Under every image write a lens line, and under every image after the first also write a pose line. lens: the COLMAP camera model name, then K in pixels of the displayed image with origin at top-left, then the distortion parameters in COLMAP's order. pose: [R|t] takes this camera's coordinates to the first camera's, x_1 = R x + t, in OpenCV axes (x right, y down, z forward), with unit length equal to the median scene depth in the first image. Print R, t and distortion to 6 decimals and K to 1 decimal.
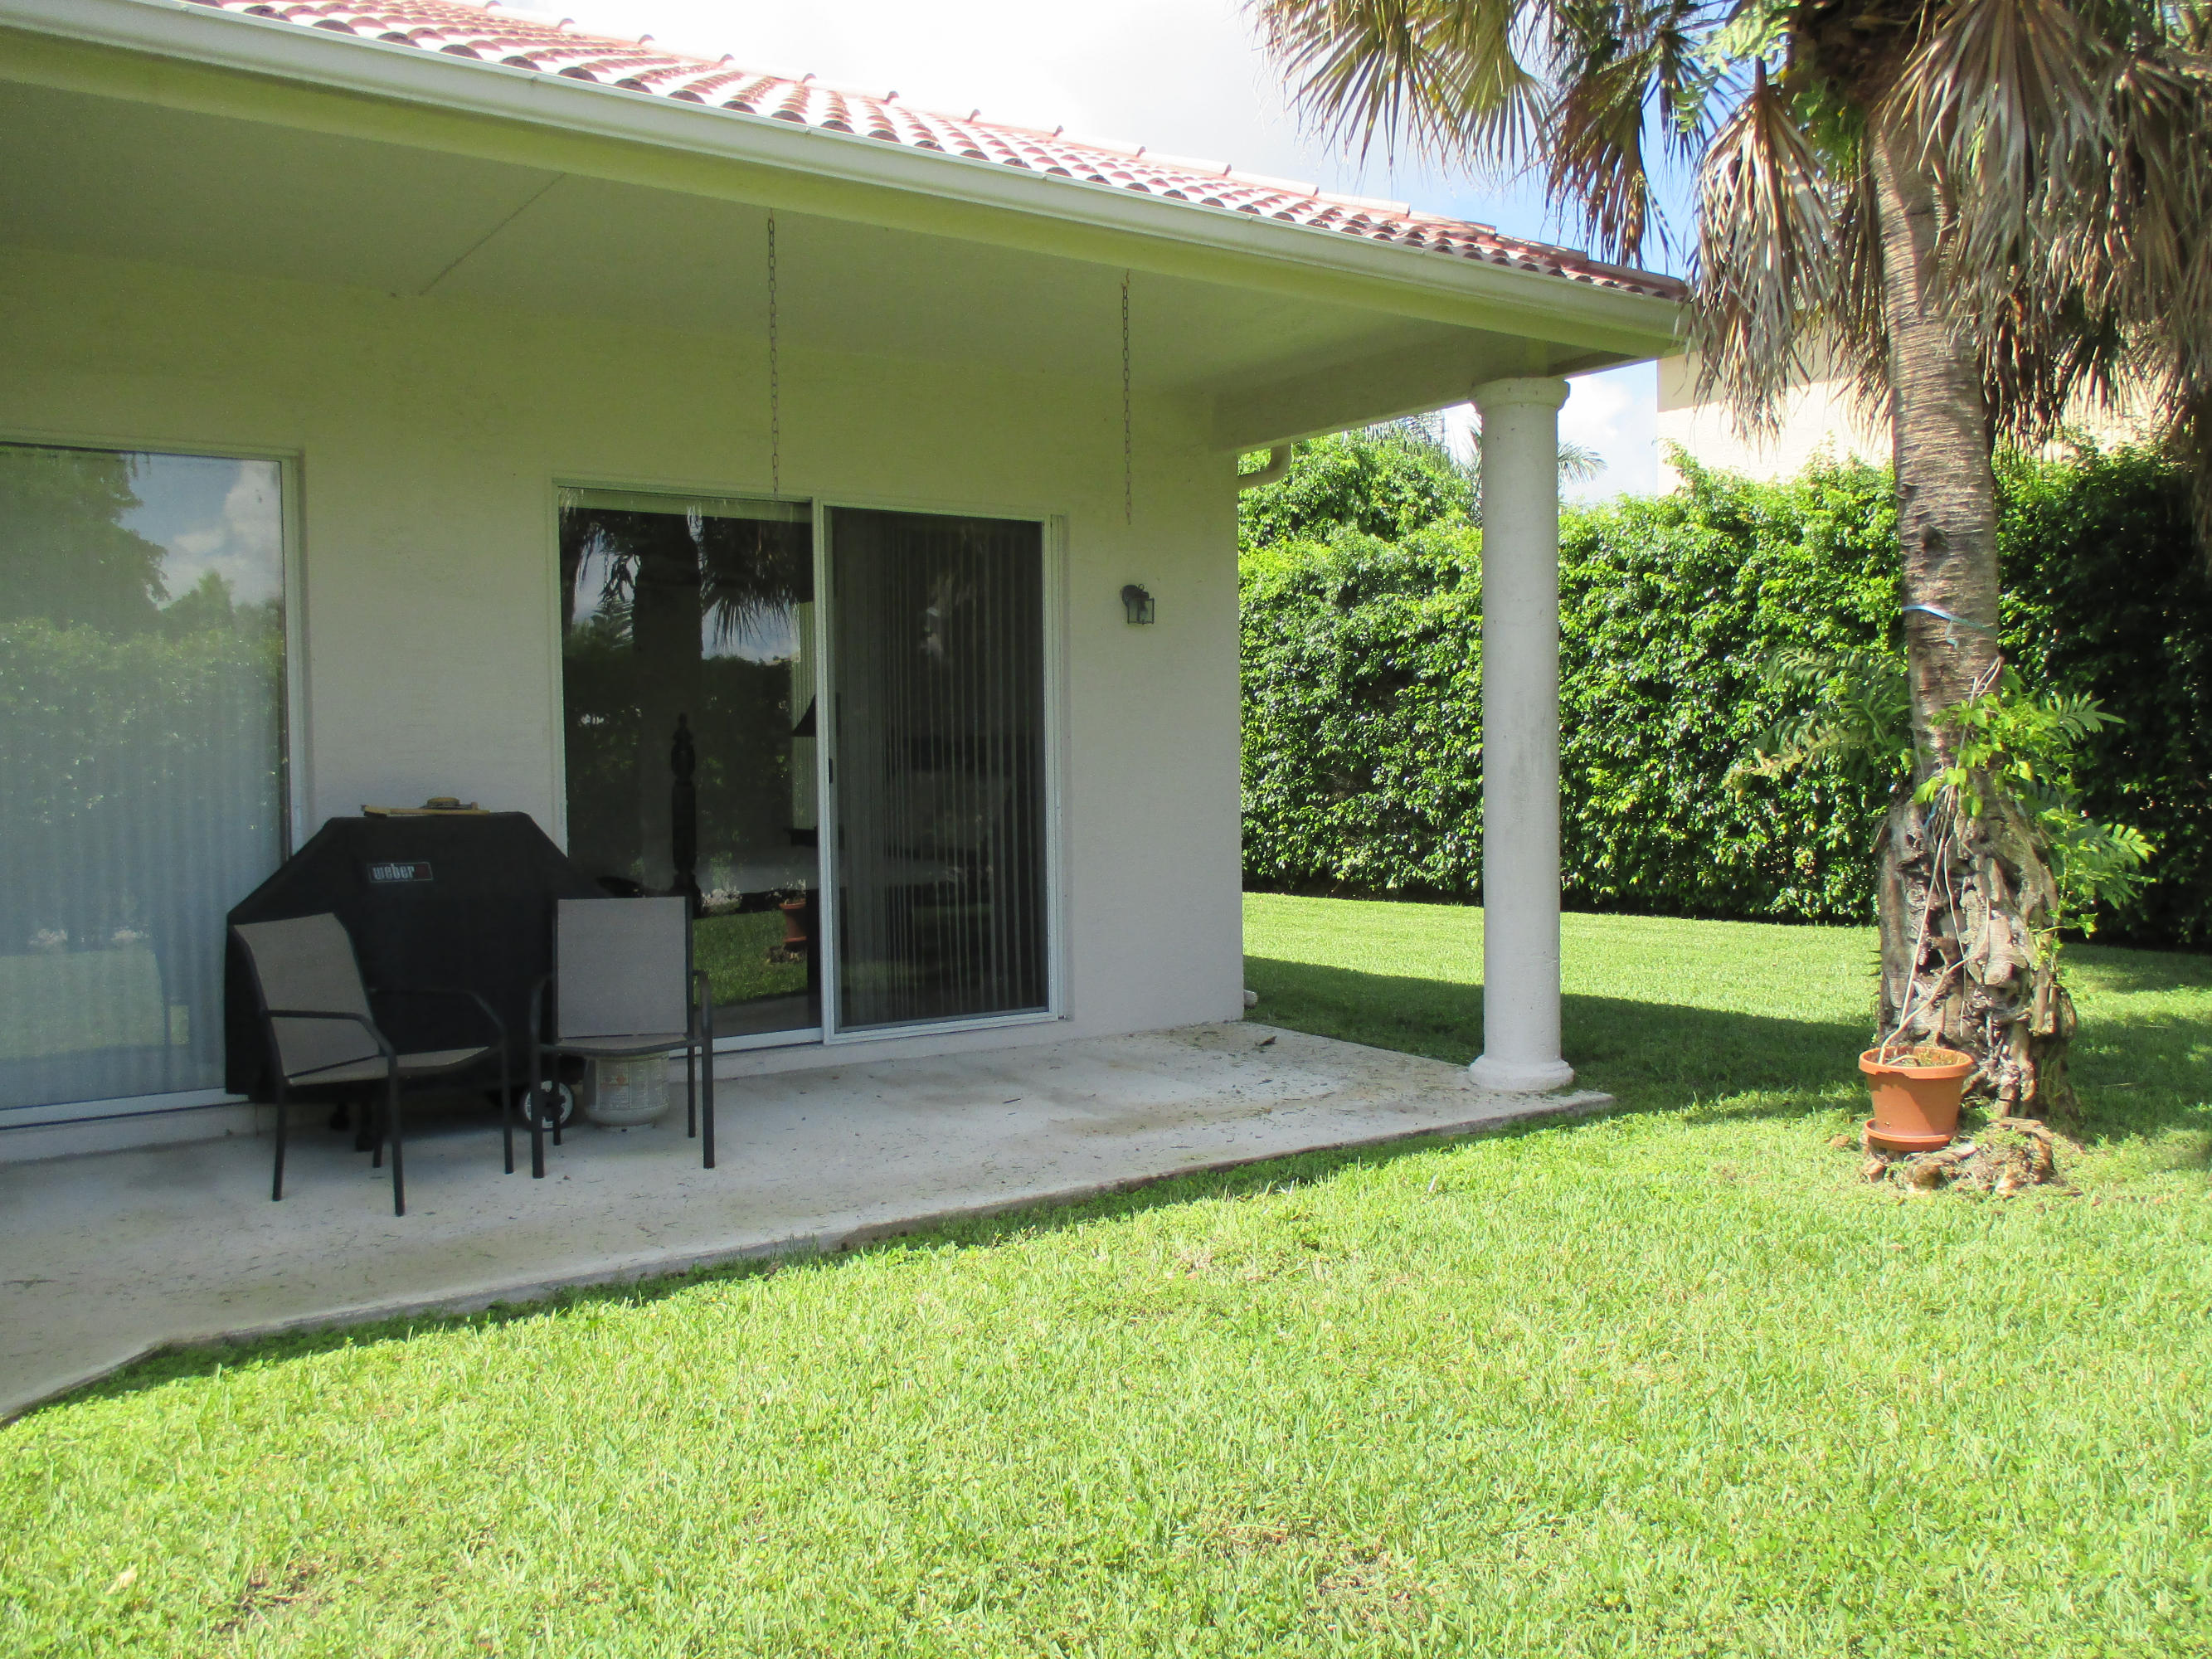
lens RADIAL K [[1855.4, 0, 1112.7], [0, 1855.4, 818.9], [0, 0, 1]] dist [-0.033458, 0.017335]
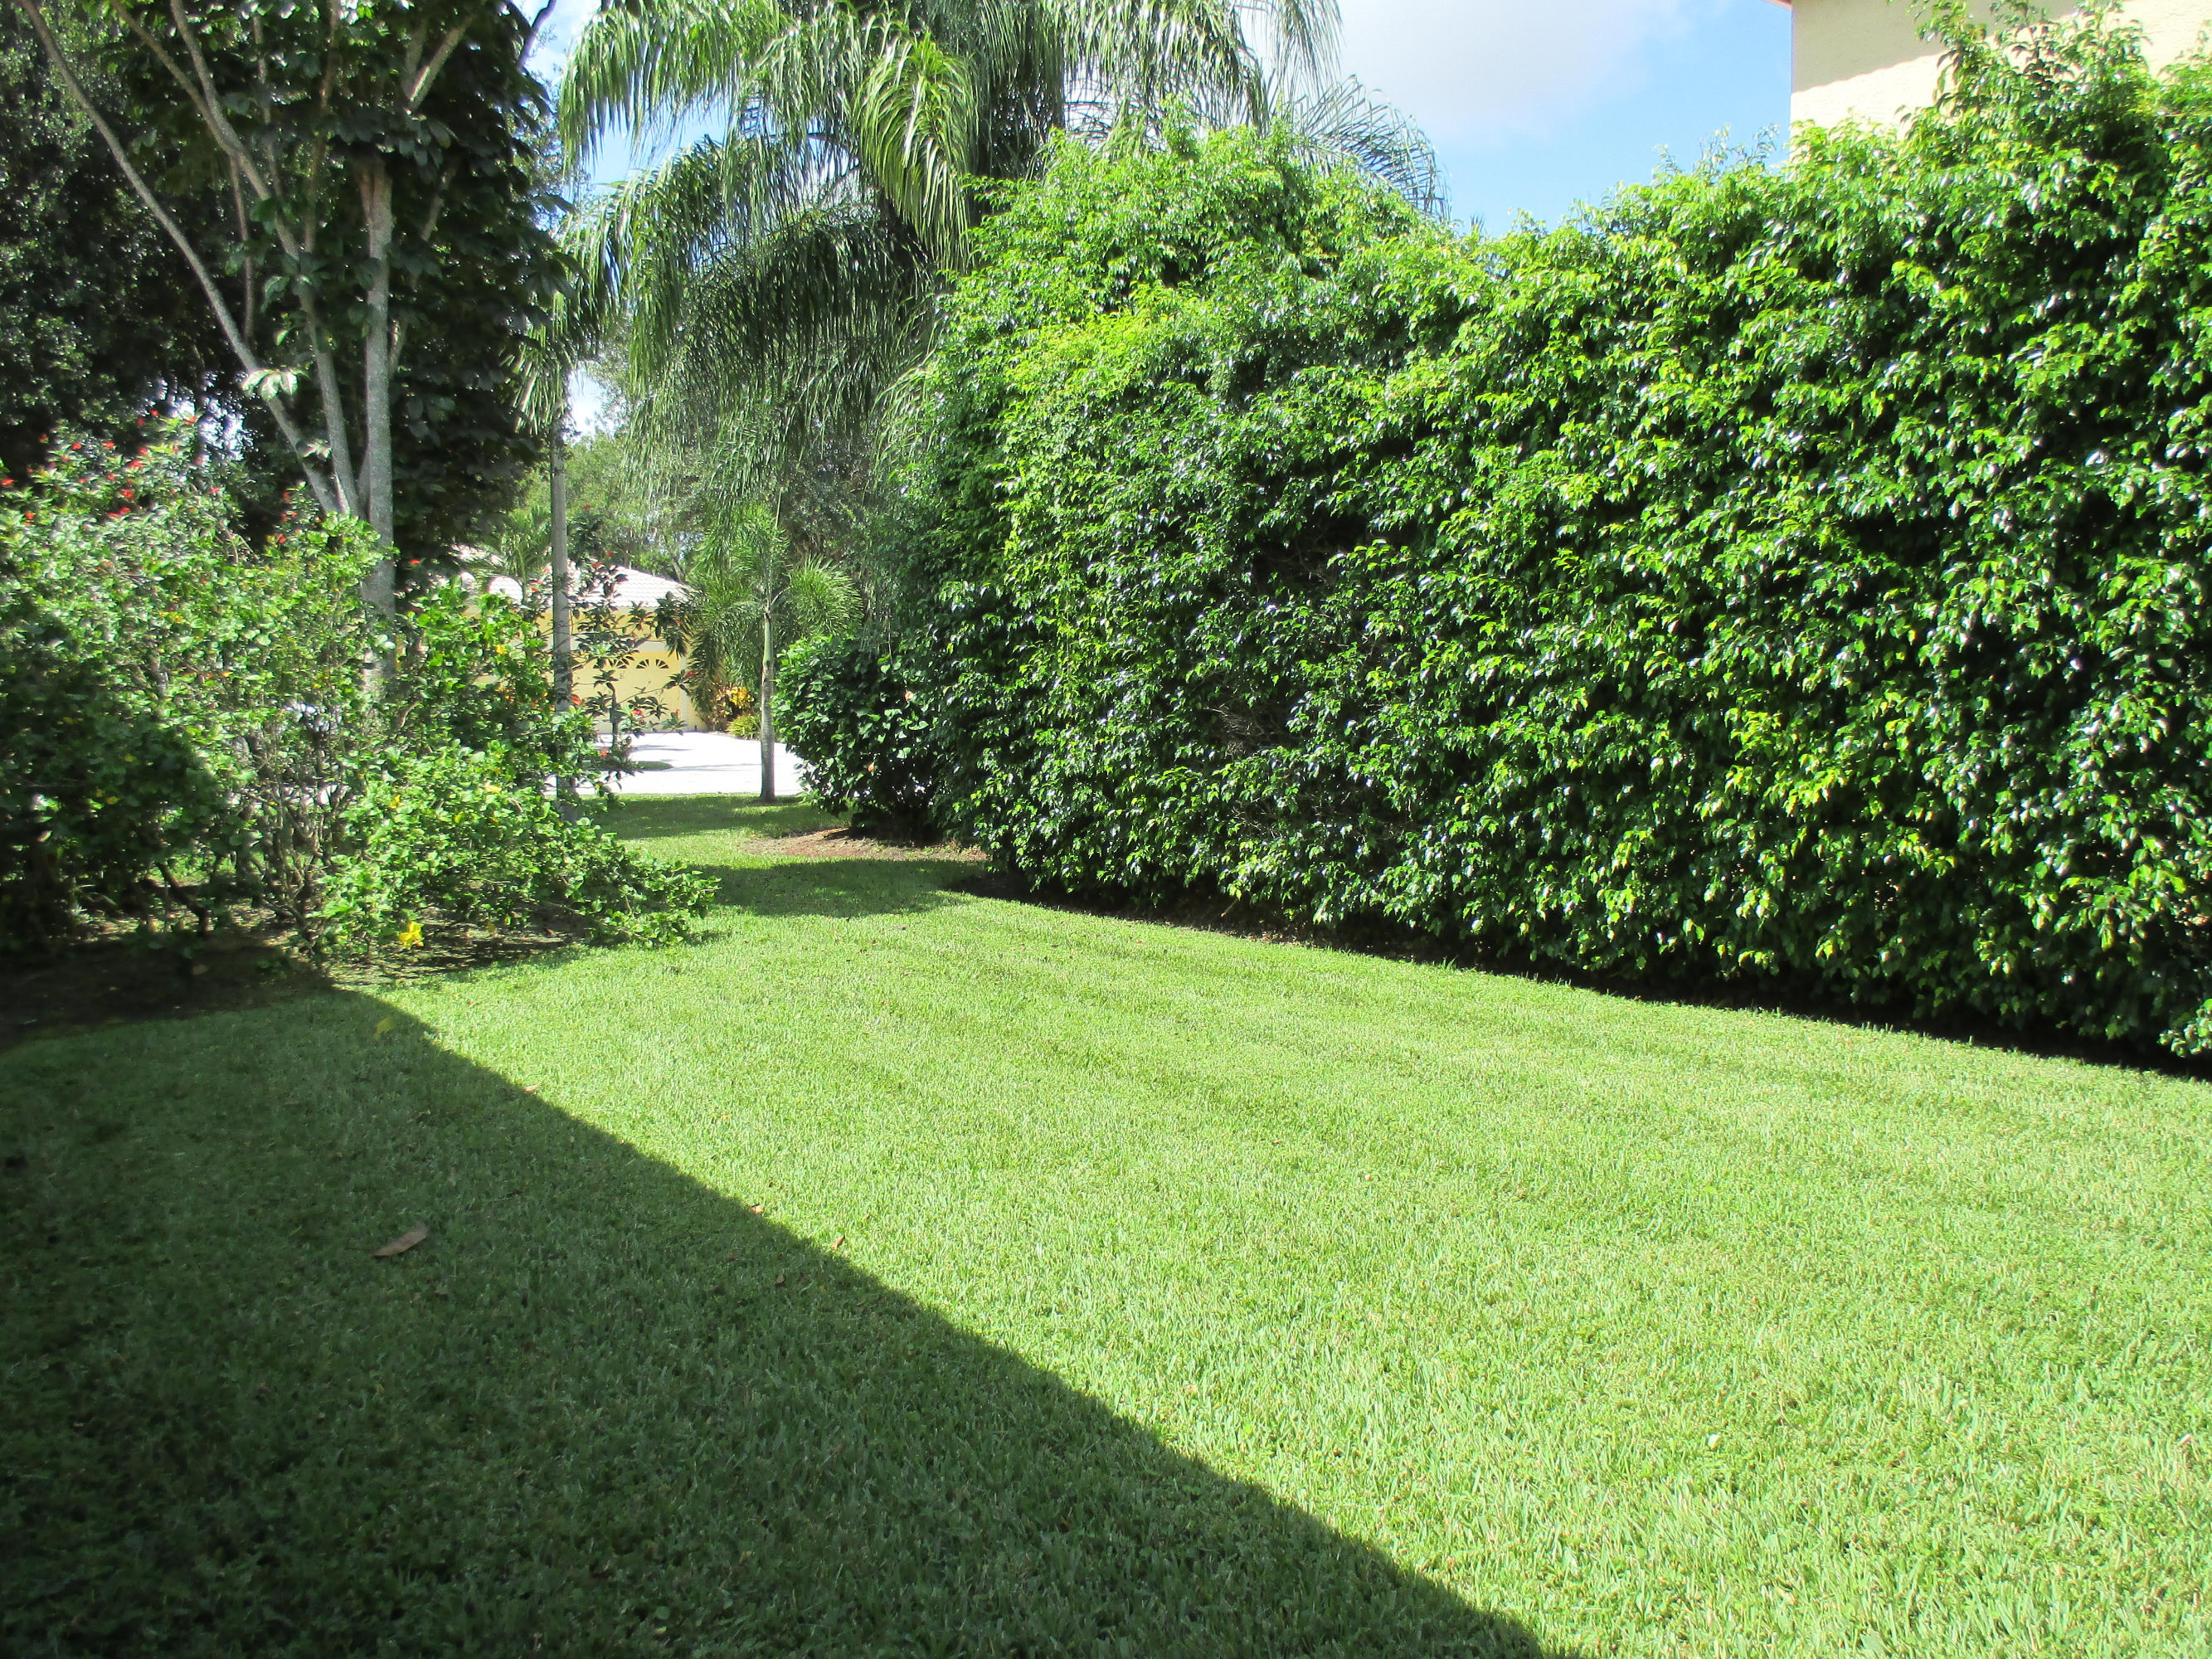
lens RADIAL K [[1855.4, 0, 1096.6], [0, 1855.4, 834.9], [0, 0, 1]] dist [-0.033458, 0.017335]
pose [[0.999958, 0.003494, 0.008491, 0.082522], [-0.003951, 0.998510, 0.054431, -0.018303], [-0.008288, -0.054462, 0.998481, 0.476078]]
